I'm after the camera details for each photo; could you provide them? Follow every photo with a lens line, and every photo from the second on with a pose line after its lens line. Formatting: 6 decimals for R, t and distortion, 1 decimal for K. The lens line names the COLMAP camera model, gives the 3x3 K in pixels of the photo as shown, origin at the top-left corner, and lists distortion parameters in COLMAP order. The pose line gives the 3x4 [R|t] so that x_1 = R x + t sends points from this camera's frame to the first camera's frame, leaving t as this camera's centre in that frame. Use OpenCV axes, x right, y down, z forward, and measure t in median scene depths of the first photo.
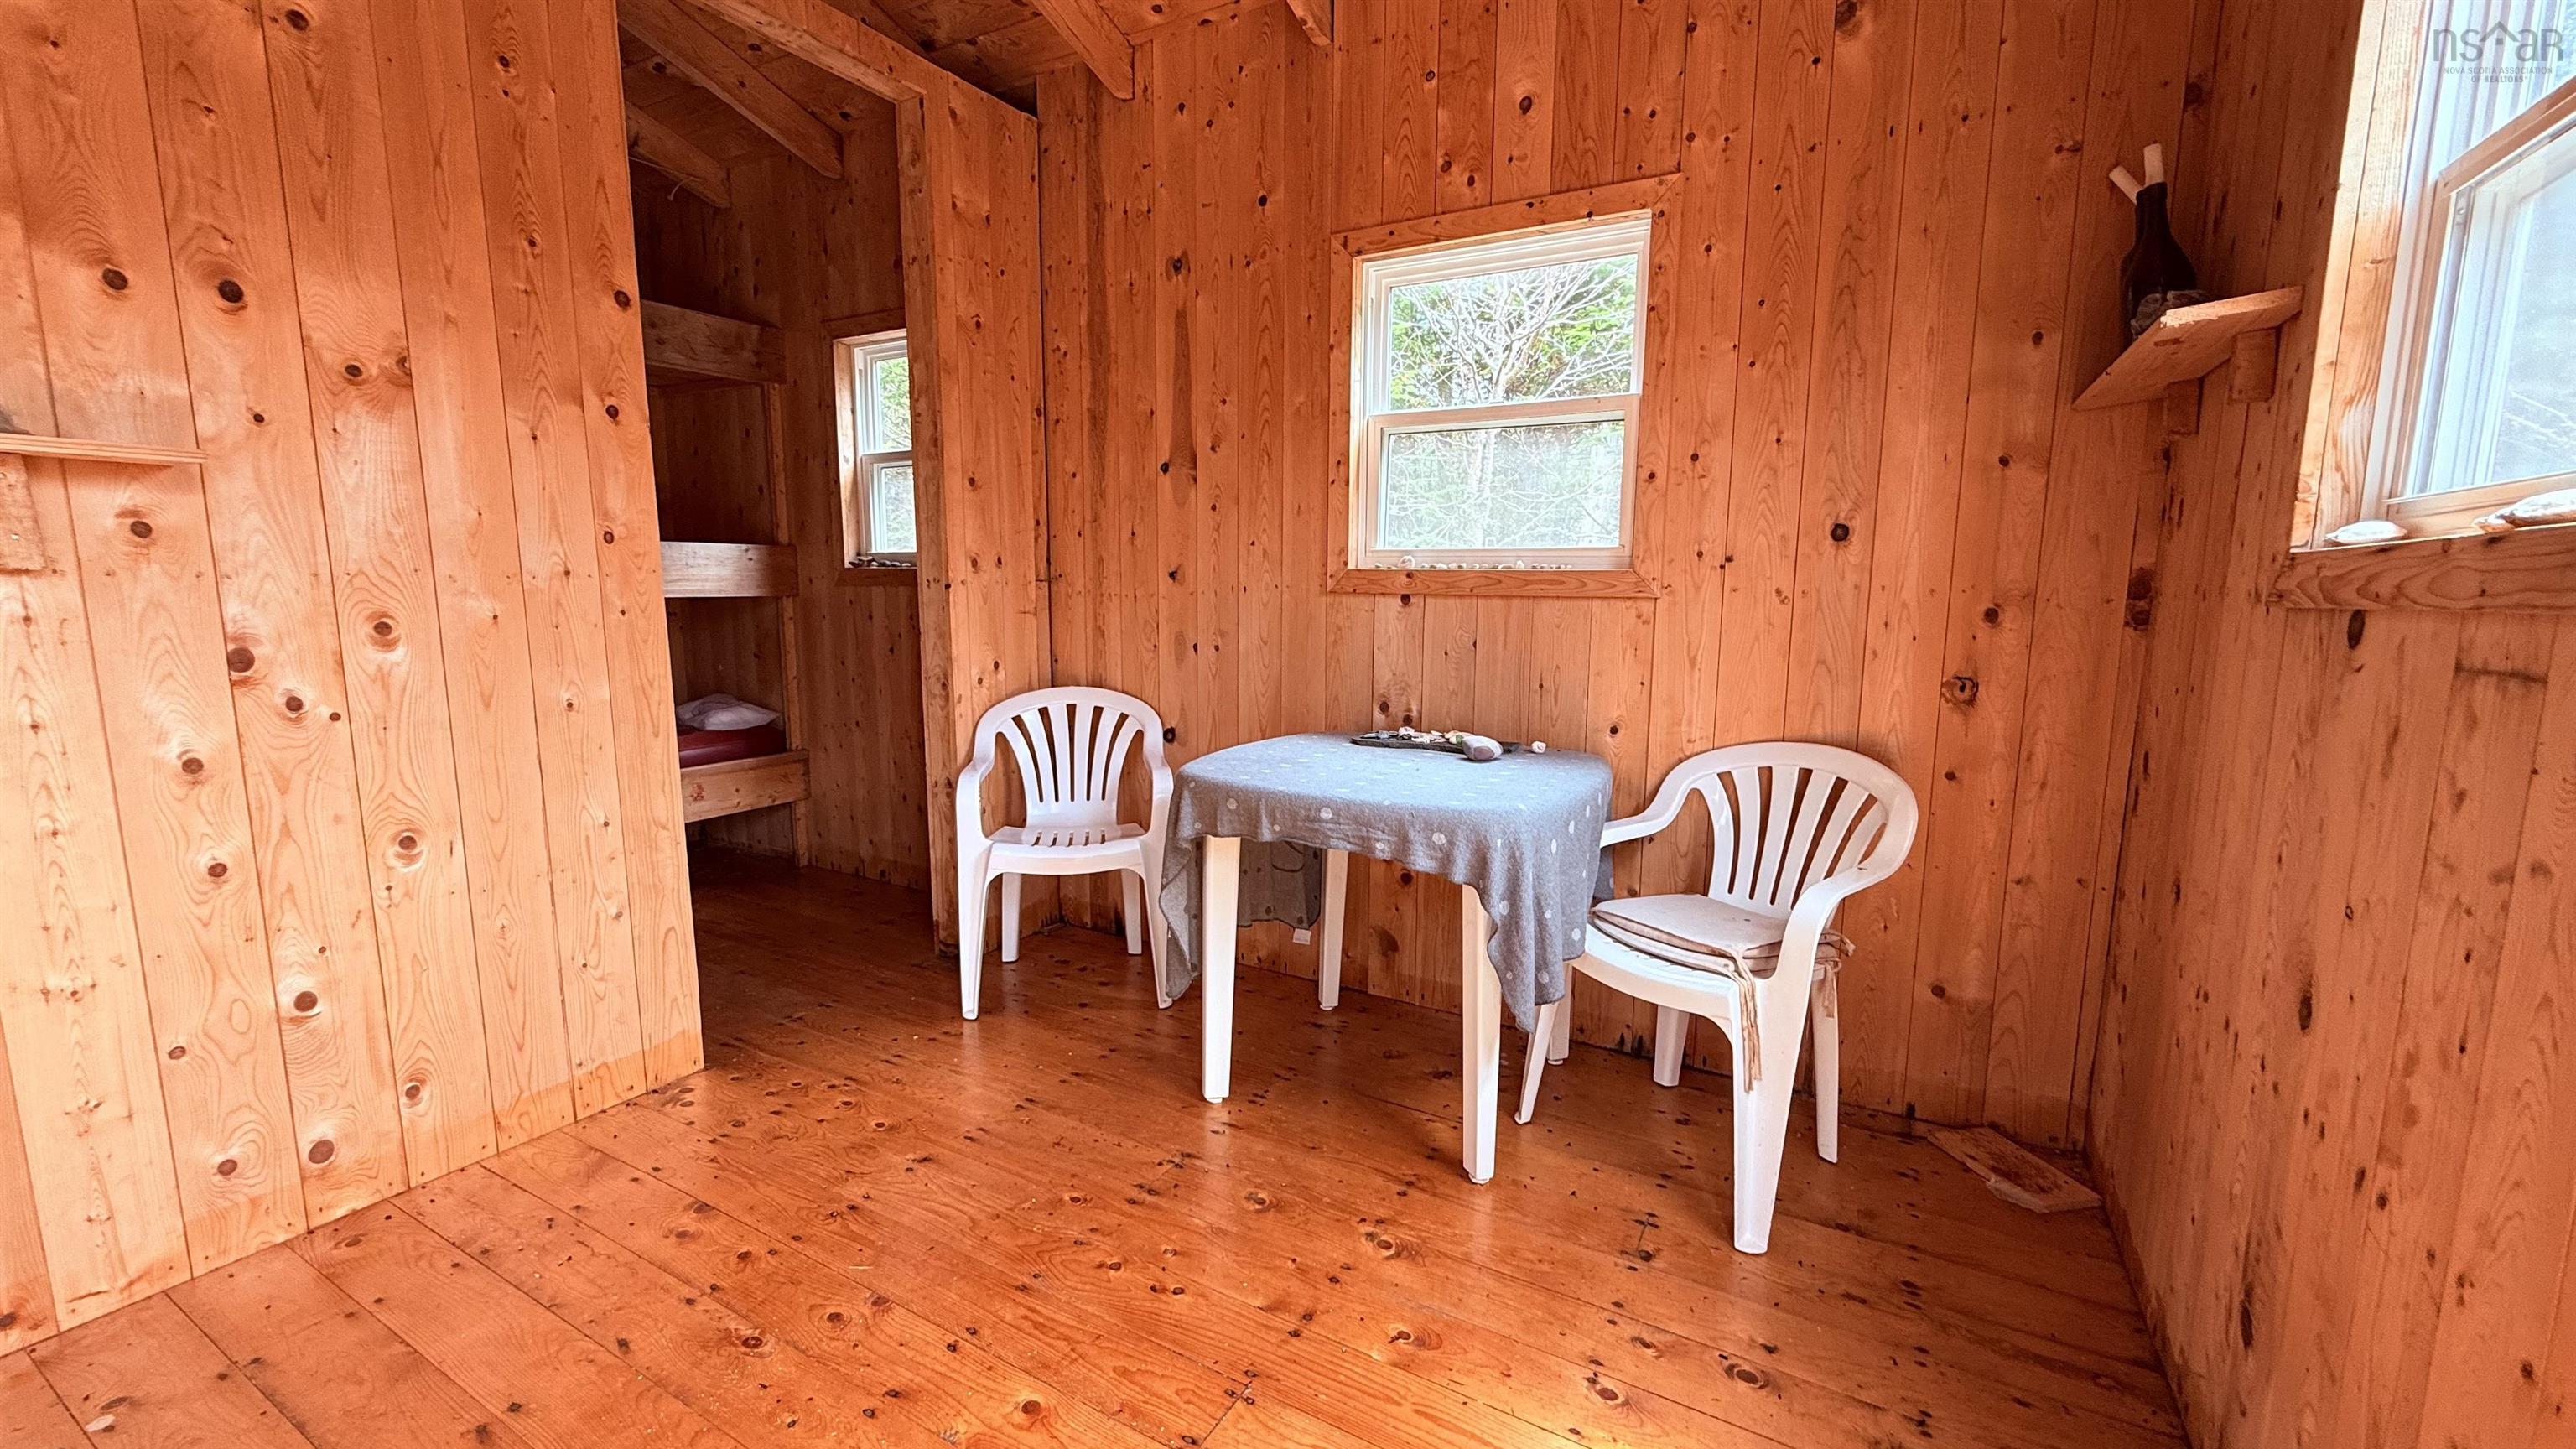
lens RADIAL K [[1006.6, 0, 1288.0], [0, 1006.6, 724.5], [0, 0, 1]] dist [0.000827, 0.000032]
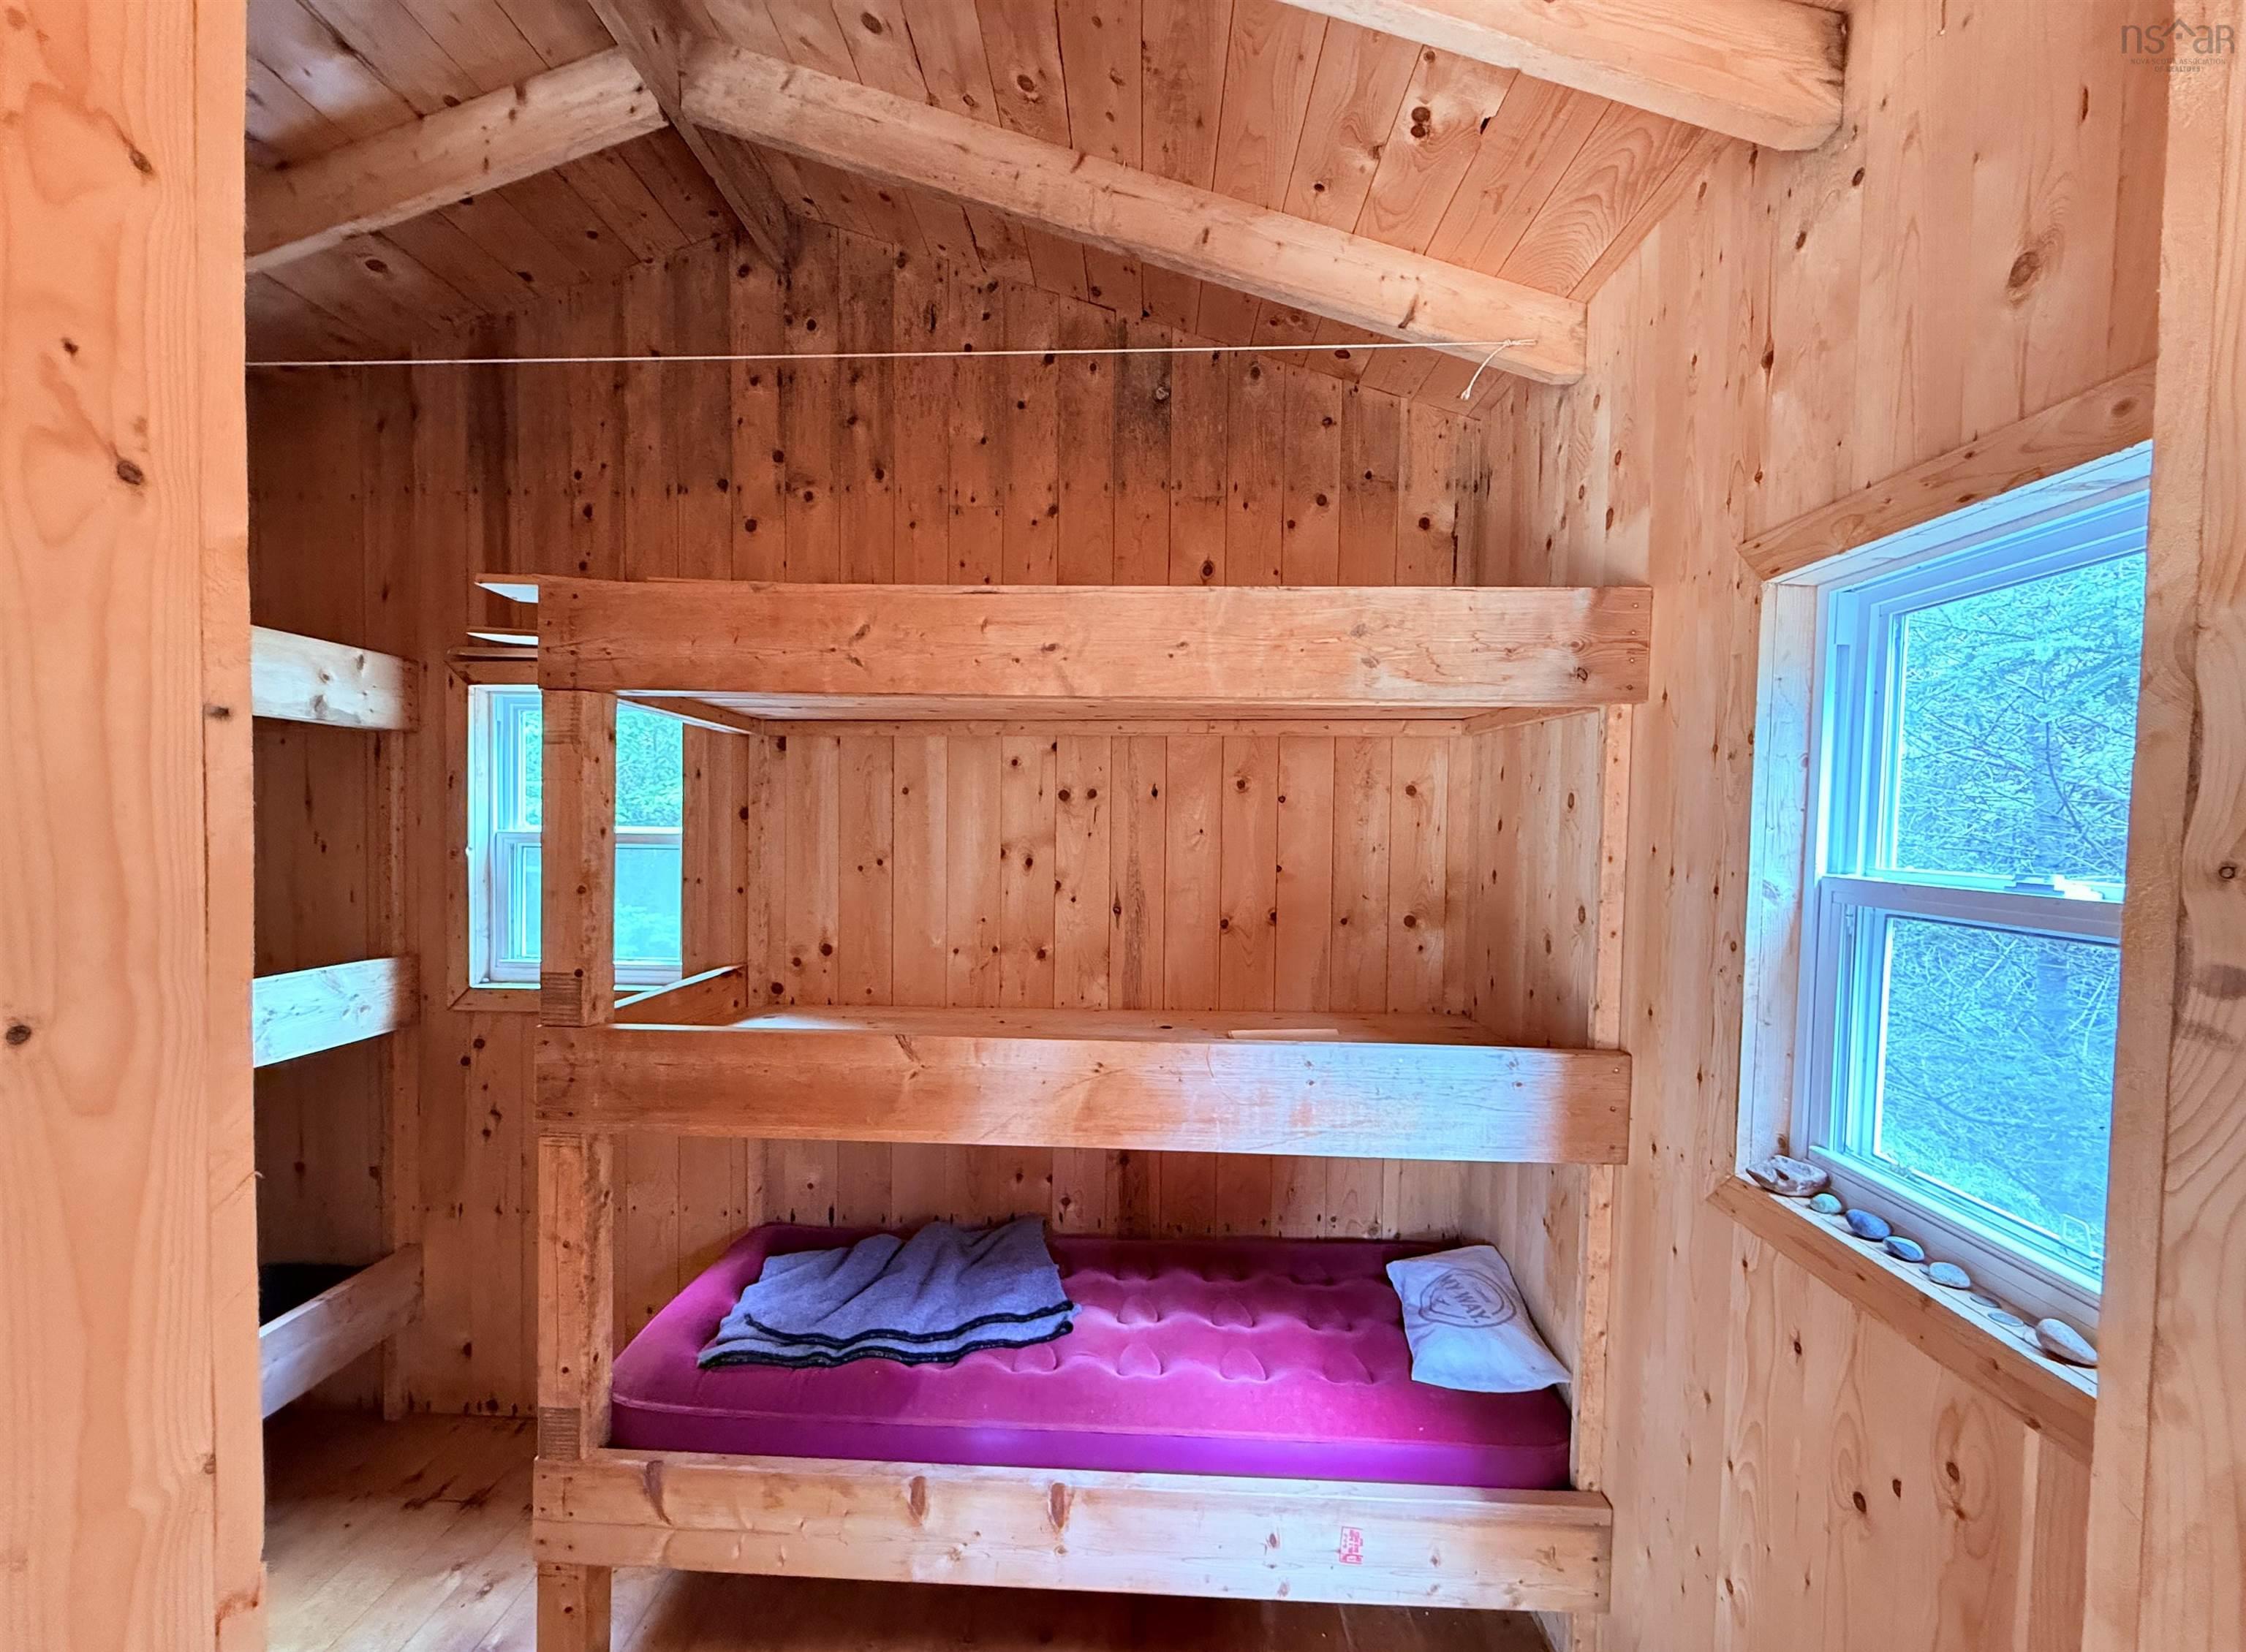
lens RADIAL K [[888.4, 0, 1123.0], [0, 888.4, 826.0], [0, 0, 1]] dist [0.000624, 0.000071]
pose [[0.455041, 0.026197, -0.890085, -0.253530], [-0.155240, 0.986594, -0.050326, -0.230111], [0.876834, 0.161077, 0.453008, 0.630745]]
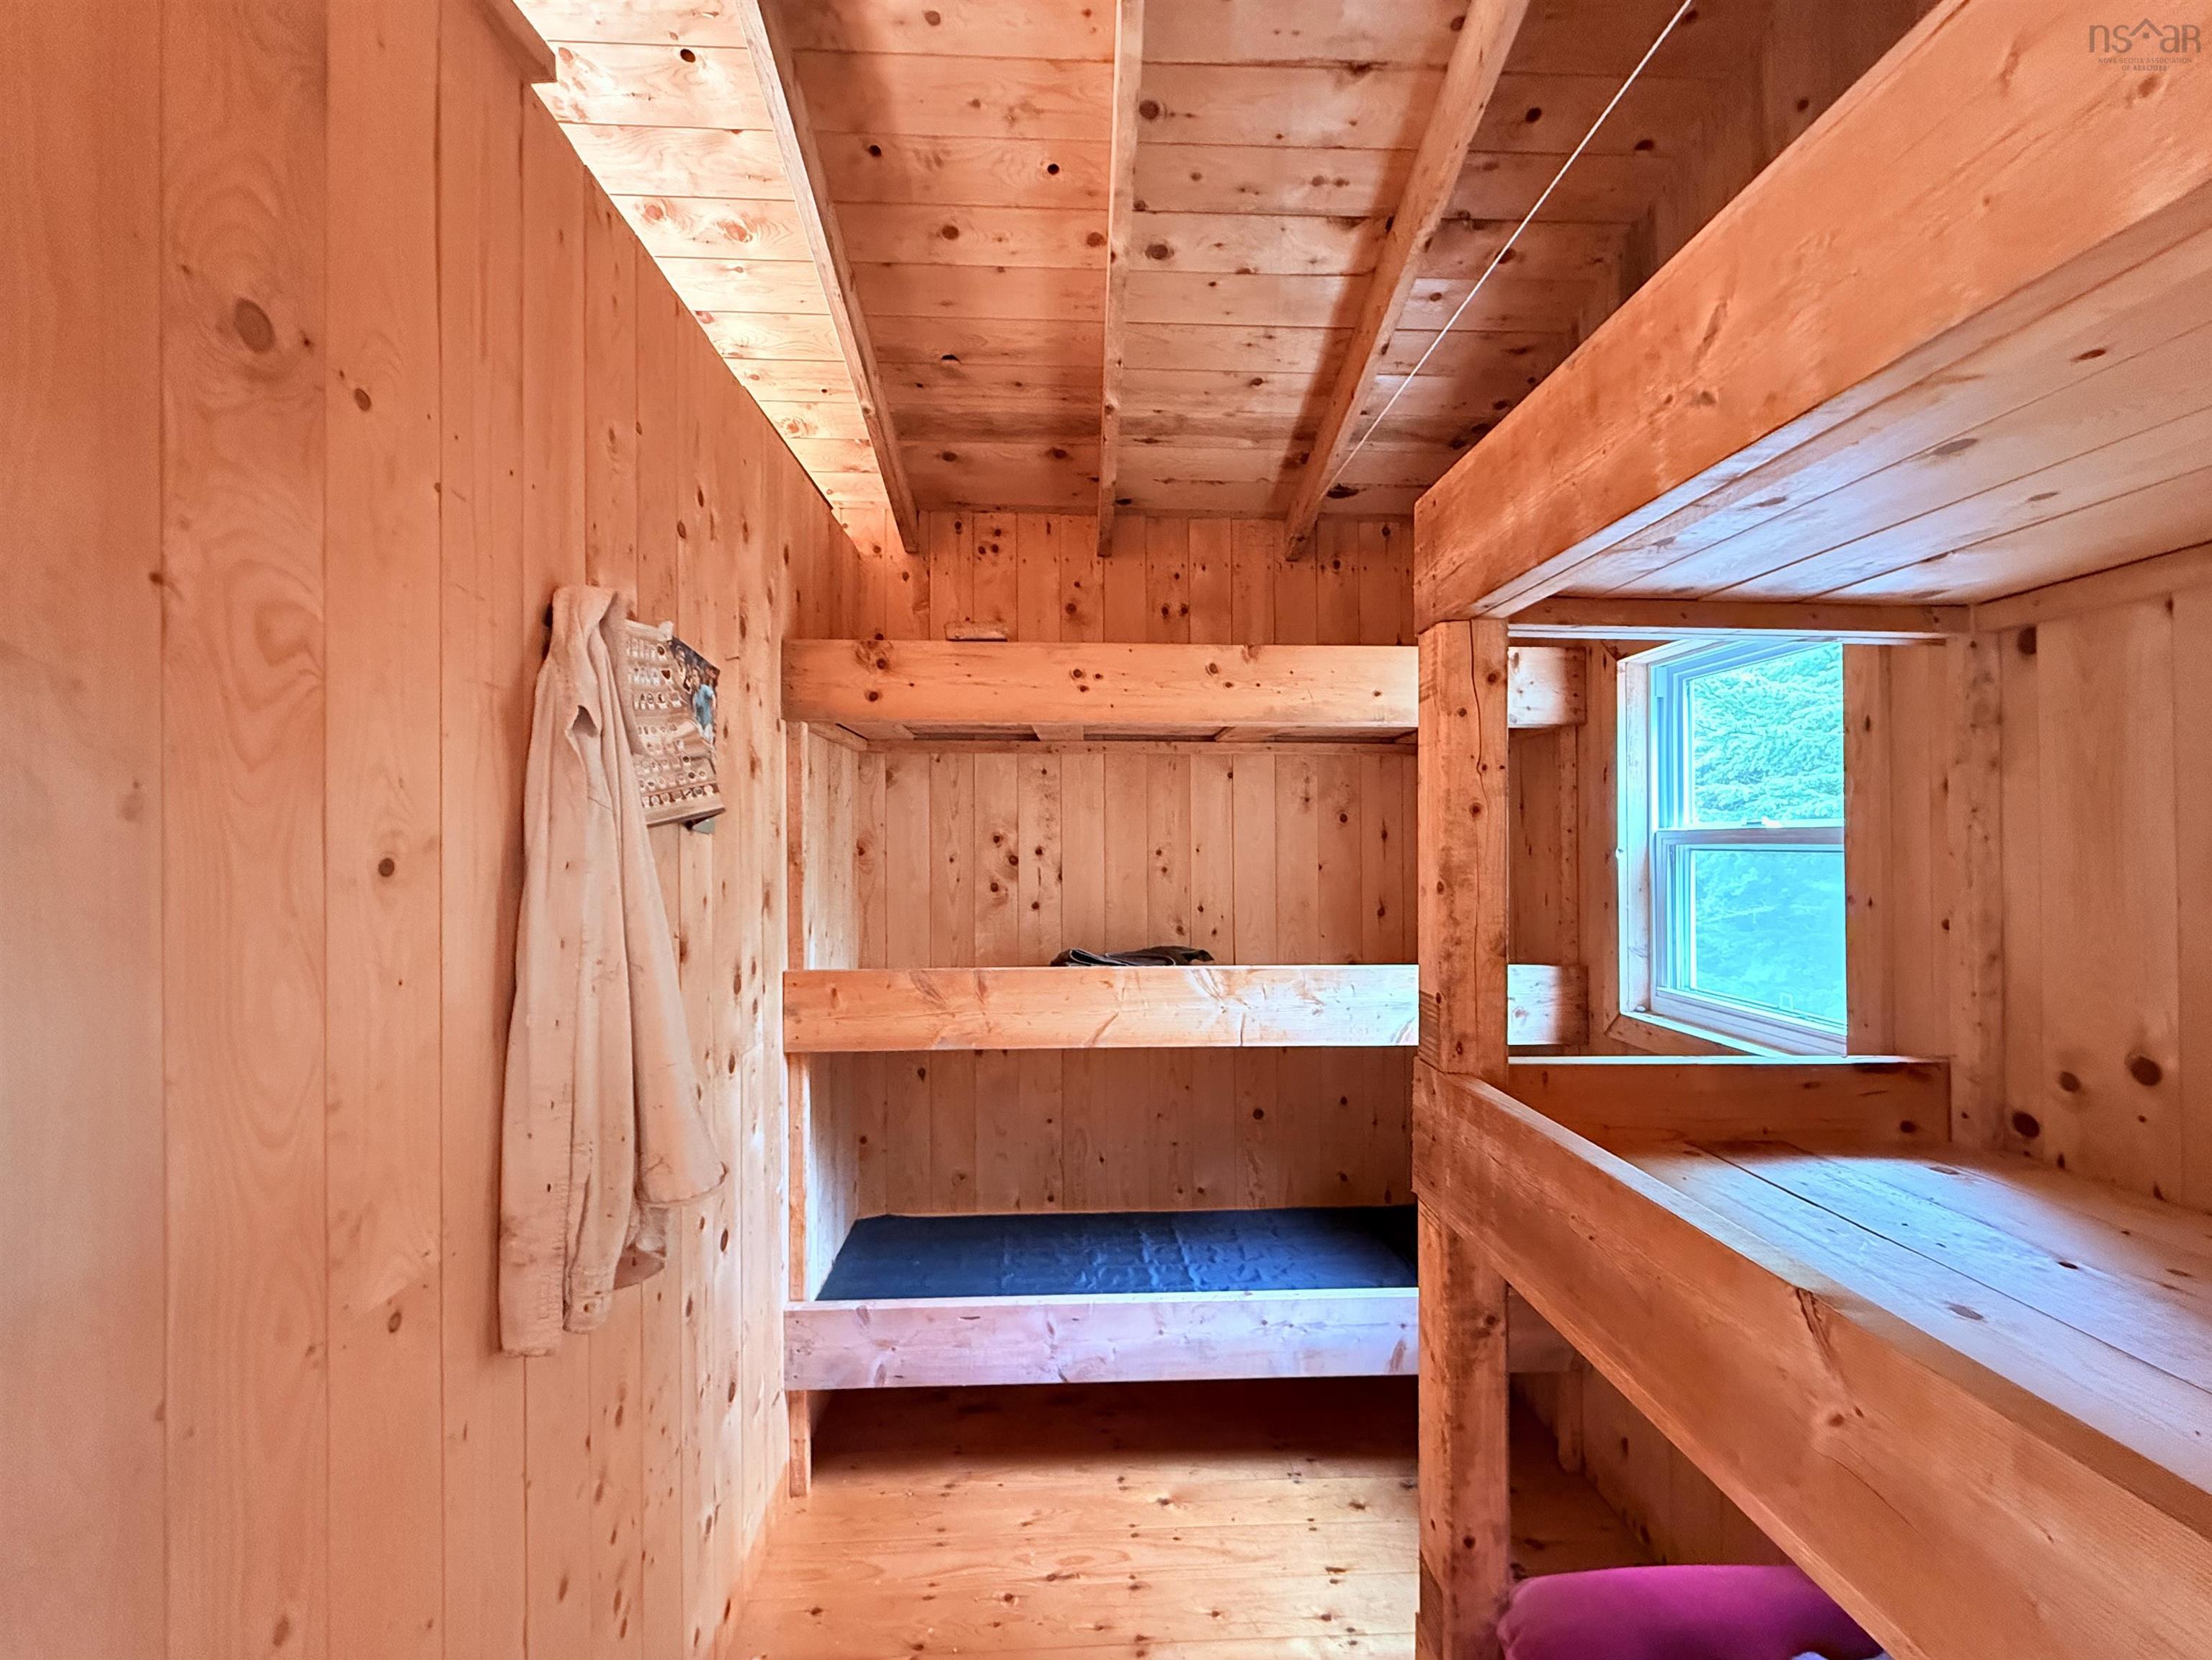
lens RADIAL K [[885.4, 0, 1106.0], [0, 885.4, 830.0], [0, 0, 1]] dist [-0.000468, 0.000362]
pose [[-0.851850, 0.011556, -0.523659, -0.482406], [-0.062288, 0.990427, 0.123183, -0.233326], [0.520070, 0.137552, -0.842975, 0.804931]]
